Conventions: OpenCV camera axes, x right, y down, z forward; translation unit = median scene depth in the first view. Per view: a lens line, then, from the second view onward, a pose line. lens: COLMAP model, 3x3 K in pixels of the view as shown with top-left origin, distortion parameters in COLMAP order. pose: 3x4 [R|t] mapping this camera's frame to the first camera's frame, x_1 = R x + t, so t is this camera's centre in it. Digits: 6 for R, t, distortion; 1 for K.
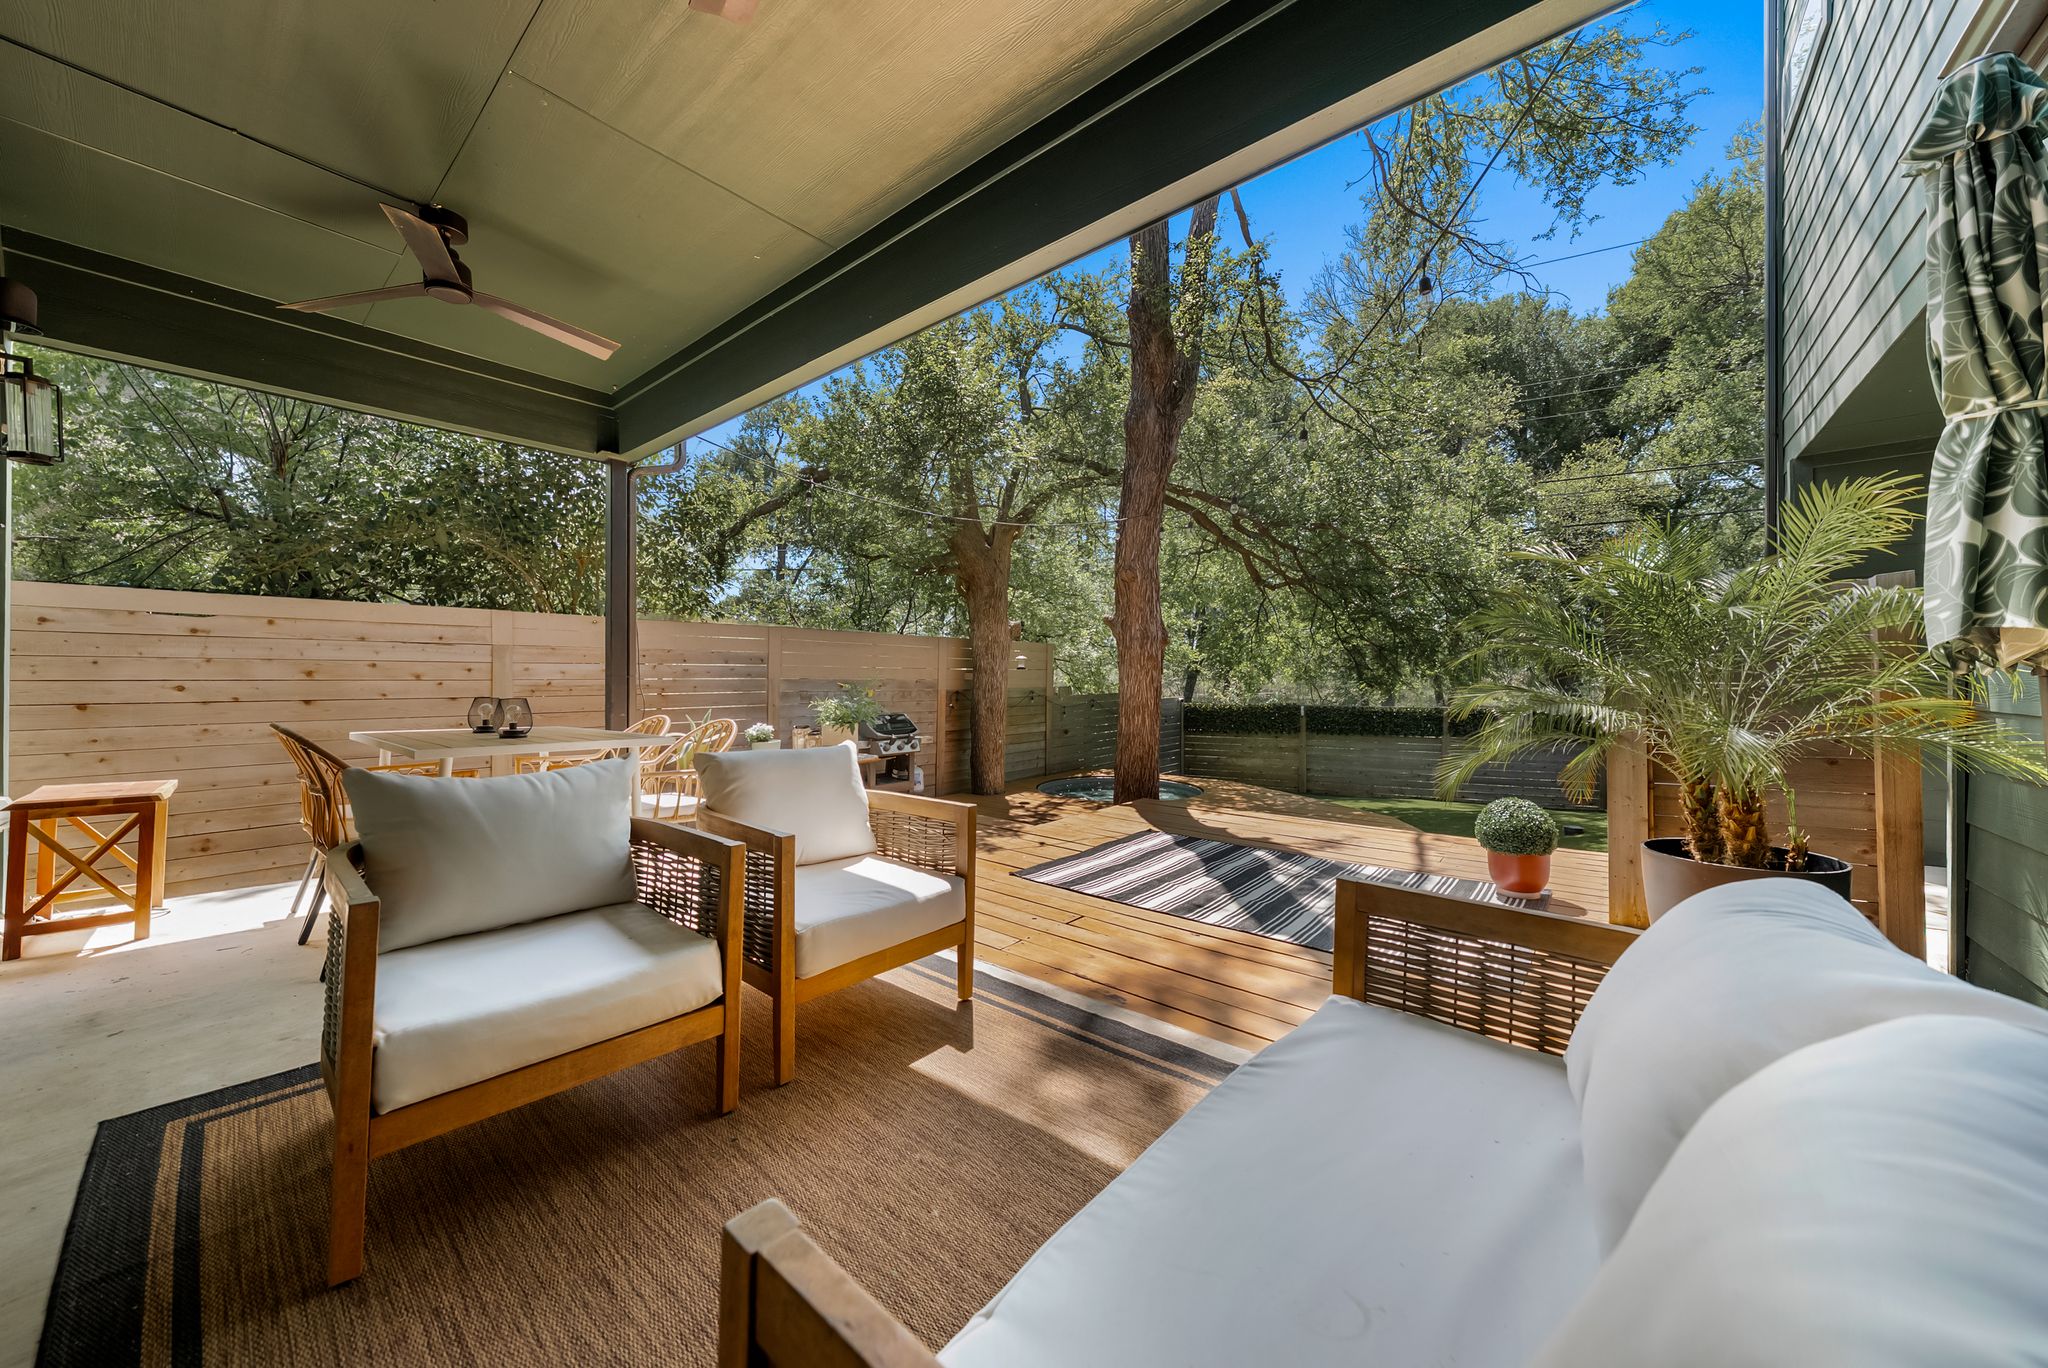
lens RADIAL K [[699.9, 0, 1024.0], [0, 699.9, 680.4], [0, 0, 1]] dist [-0.001652, -0.000104]
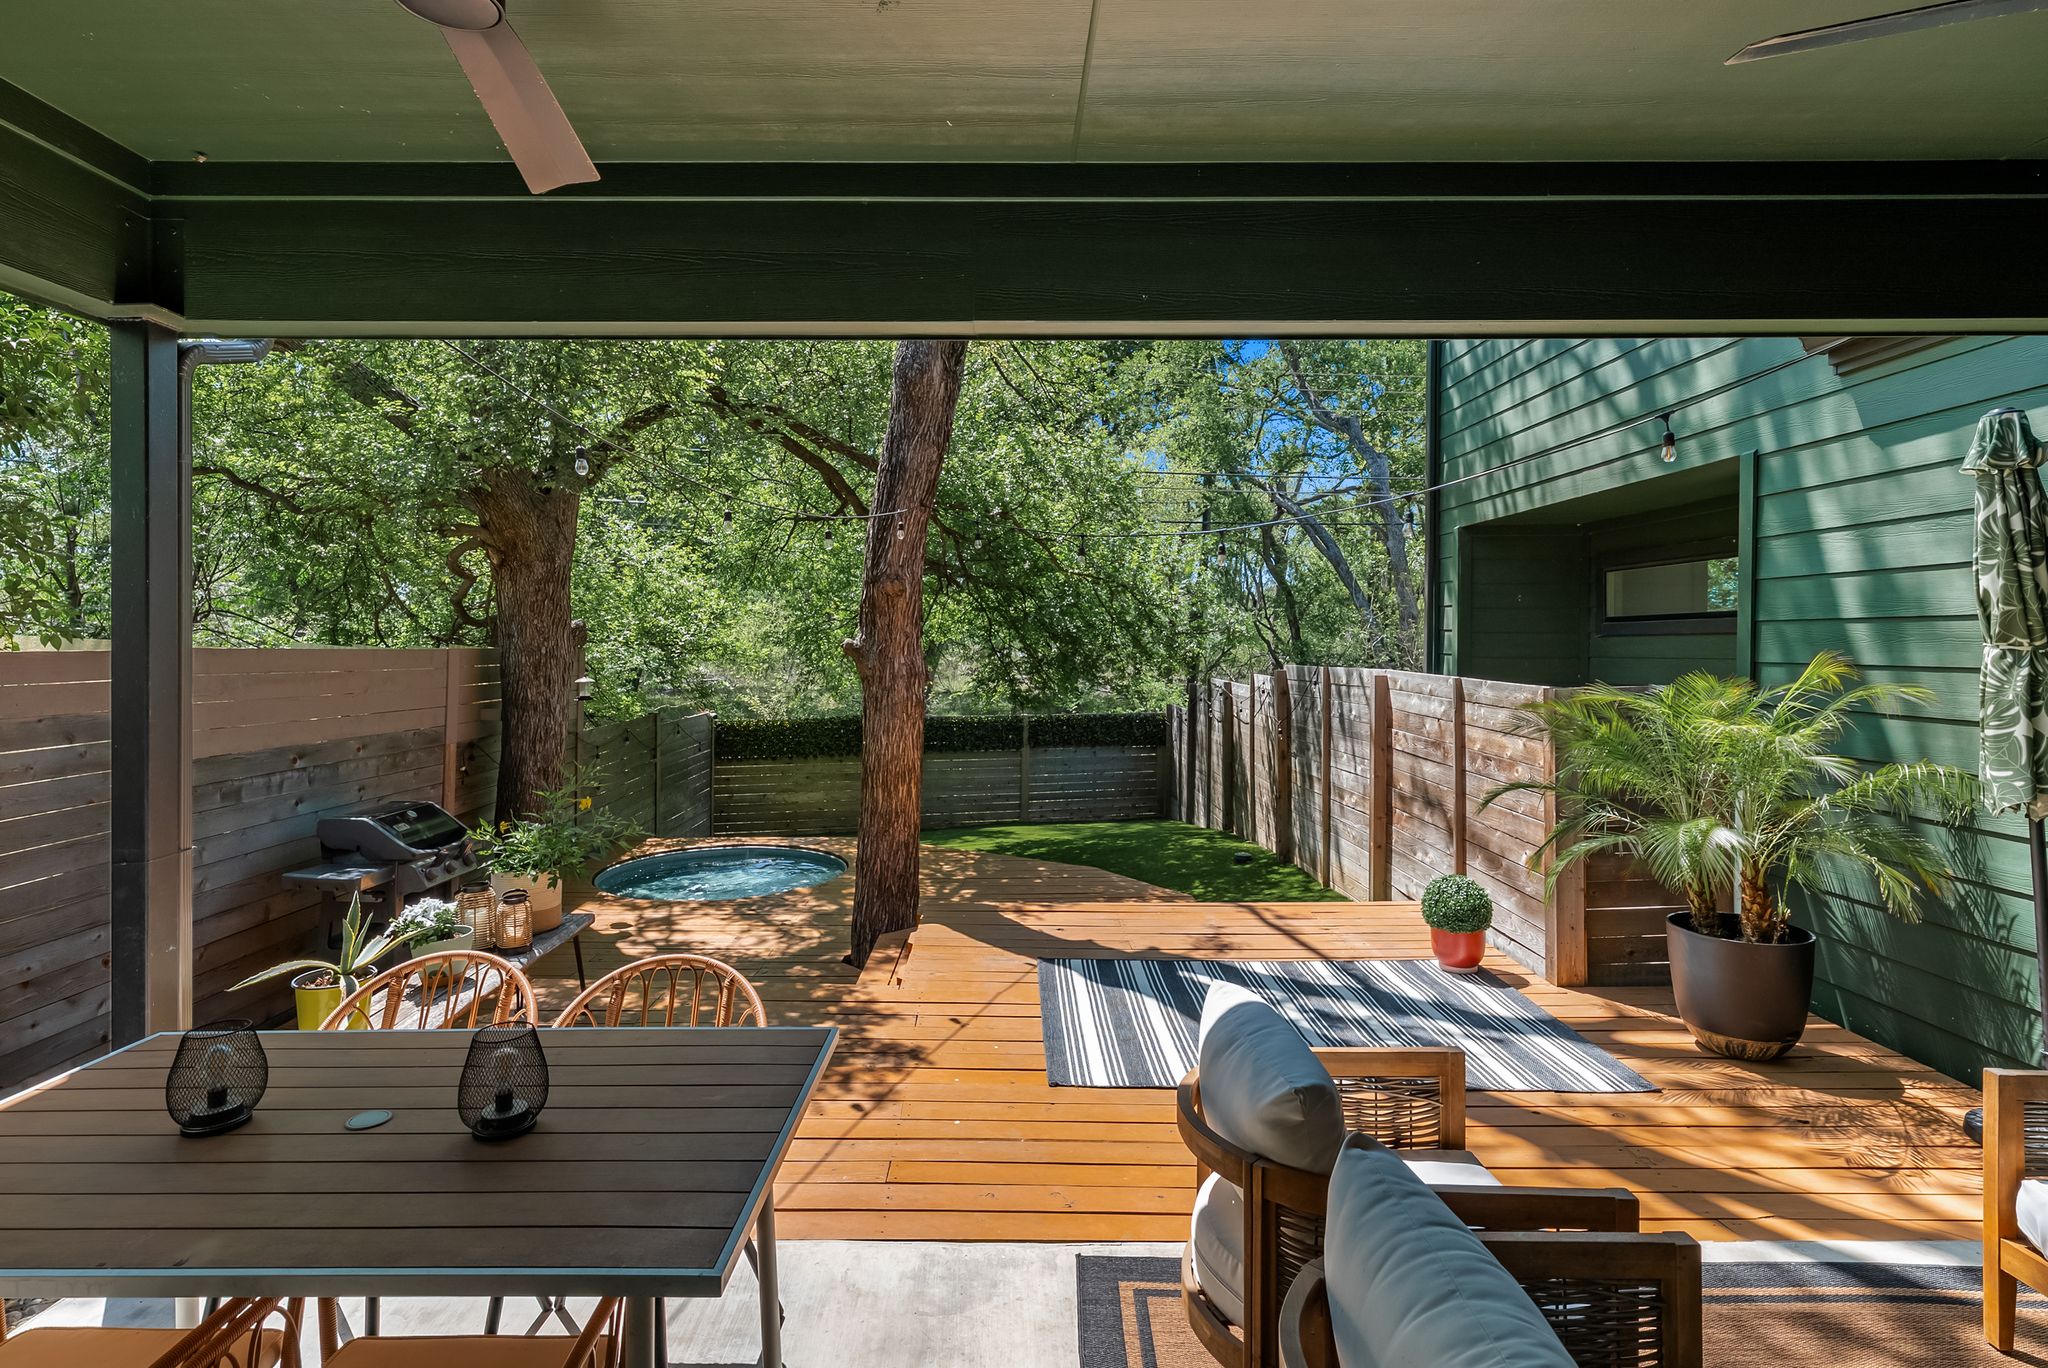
lens RADIAL K [[970.9, 0, 1025.3], [0, 970.9, 676.5], [0, 0, 1]] dist [0.003042, 0.000292]
pose [[0.772762, -0.015085, 0.634517, -0.425610], [0.001313, 0.999753, 0.022169, -0.094586], [-0.634695, -0.016299, 0.772591, 0.187392]]
